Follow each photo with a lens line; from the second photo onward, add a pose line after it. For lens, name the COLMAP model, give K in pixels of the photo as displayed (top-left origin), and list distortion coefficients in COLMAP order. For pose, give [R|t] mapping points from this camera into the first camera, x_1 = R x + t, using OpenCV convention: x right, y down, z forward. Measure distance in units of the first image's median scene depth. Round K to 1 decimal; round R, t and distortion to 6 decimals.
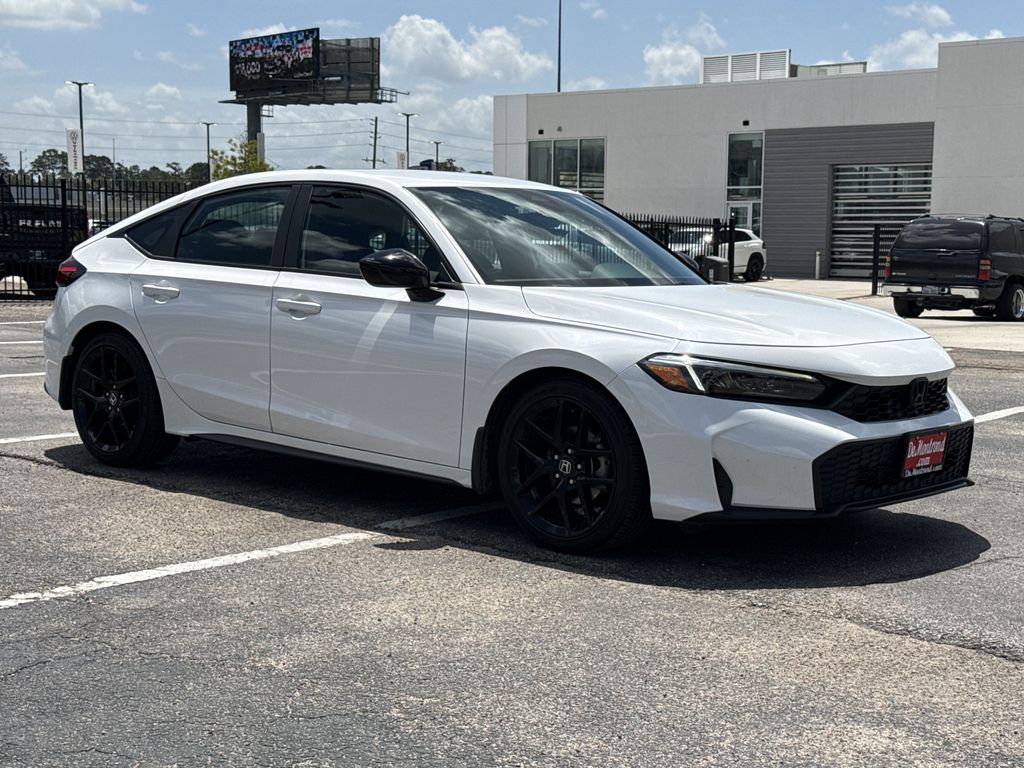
lens RADIAL K [[1507.0, 0, 512.0], [0, 1507.0, 384.0], [0, 0, 1]] dist [0.162989, -0.023264]
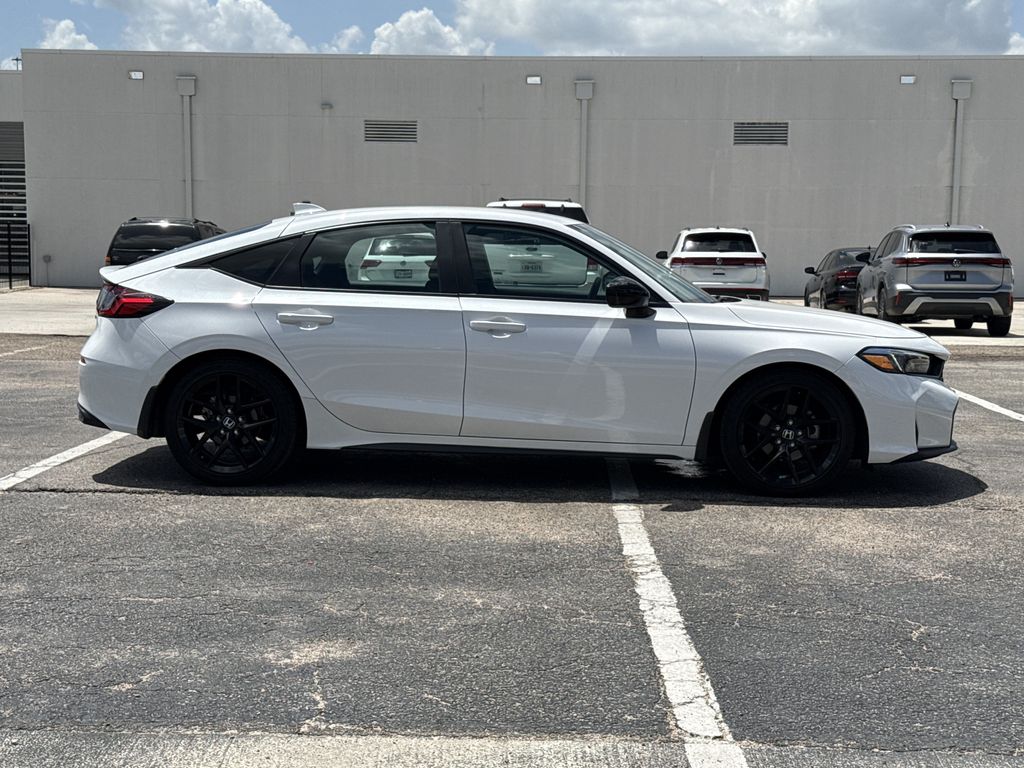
lens RADIAL K [[1428.1, 0, 512.0], [0, 1428.1, 384.0], [0, 0, 1]] dist [0.076662, 0.015706]
pose [[0.795297, -0.071855, 0.601947, -0.862702], [0.064656, 0.997341, 0.033630, -0.046258], [-0.602763, 0.012174, 0.797828, 0.106163]]
